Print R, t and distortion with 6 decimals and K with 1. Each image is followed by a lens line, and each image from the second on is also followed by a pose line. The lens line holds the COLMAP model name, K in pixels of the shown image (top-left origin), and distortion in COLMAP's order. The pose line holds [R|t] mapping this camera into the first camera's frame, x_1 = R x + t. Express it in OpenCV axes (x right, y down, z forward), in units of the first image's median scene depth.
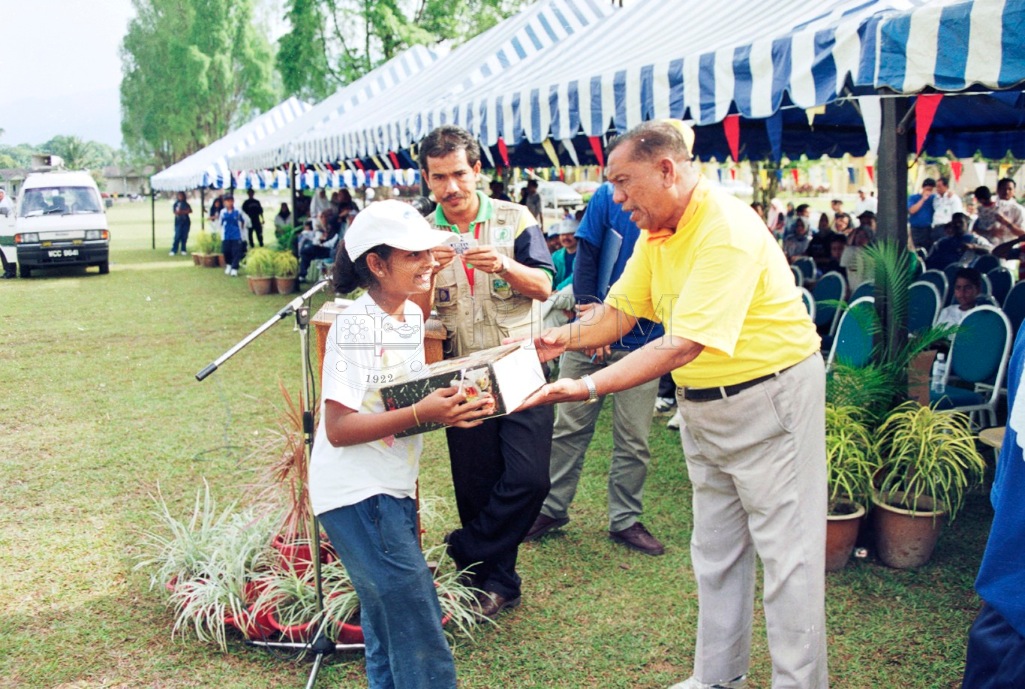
lens RADIAL K [[1085.9, 0, 481.6], [0, 1085.9, 341.6], [0, 0, 1]] dist [-0.143989, 0.000000]
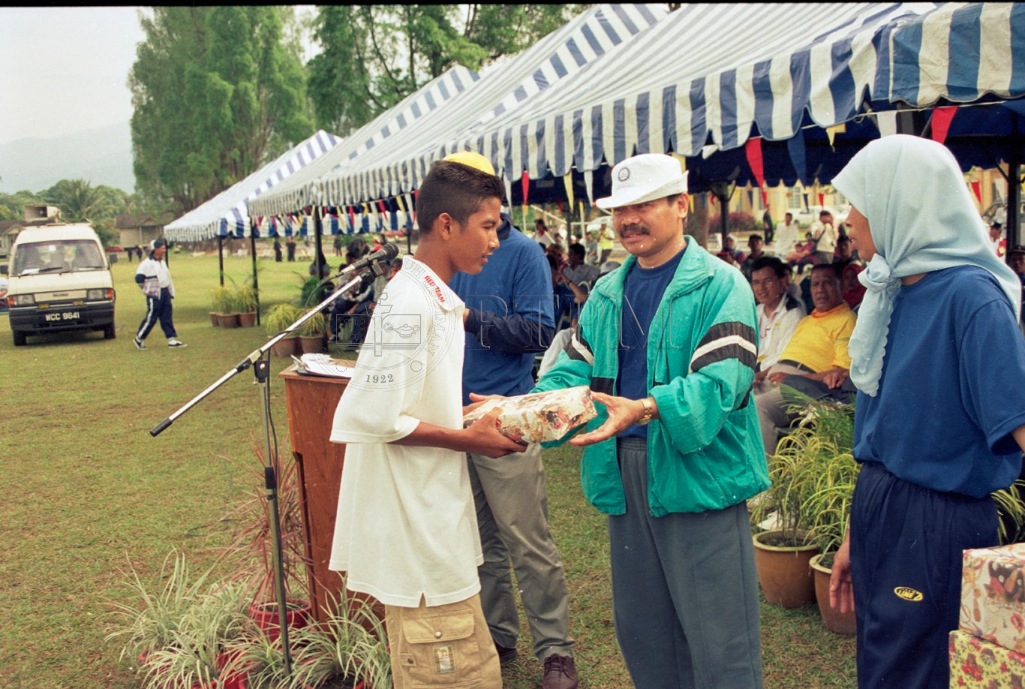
lens RADIAL K [[1303.7, 0, 481.5], [0, 1303.7, 342.5], [0, 0, 1]] dist [-0.125542, 0.000000]
pose [[0.996974, -0.032915, -0.070420, 0.075059], [0.029233, 0.998183, -0.052685, 0.012889], [0.072026, 0.050467, 0.996125, -0.101354]]
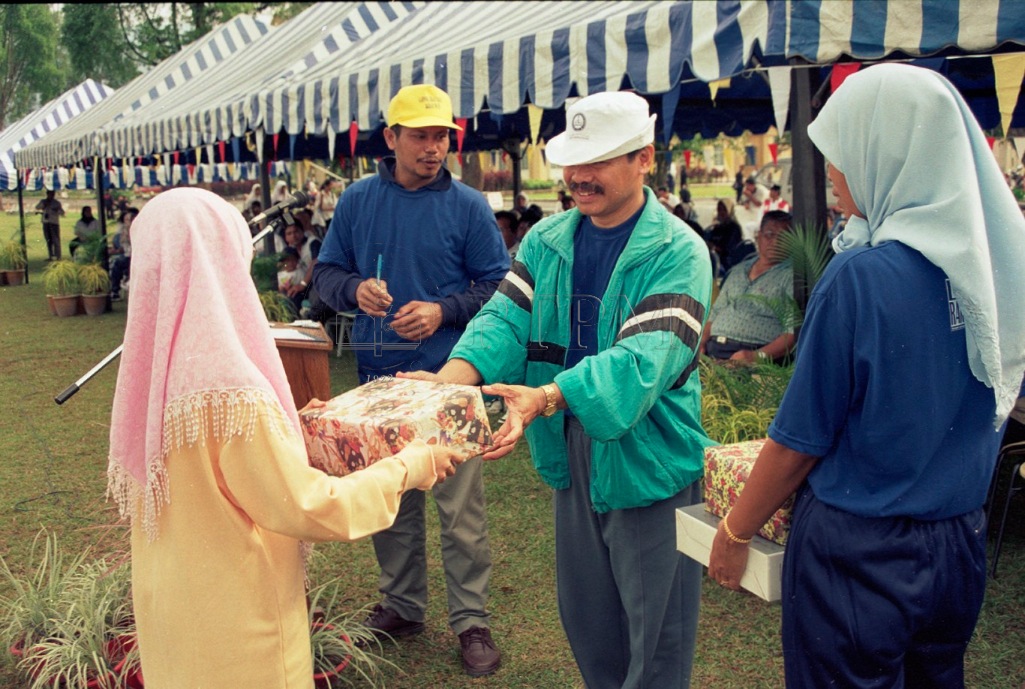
lens RADIAL K [[1303.7, 0, 483.0], [0, 1303.7, 338.7], [0, 0, 1]] dist [-0.125542, 0.000000]
pose [[0.990983, -0.037604, 0.128606, -0.031476], [0.040172, 0.999041, -0.017430, 0.008819], [-0.127827, 0.022439, 0.991543, -0.050942]]
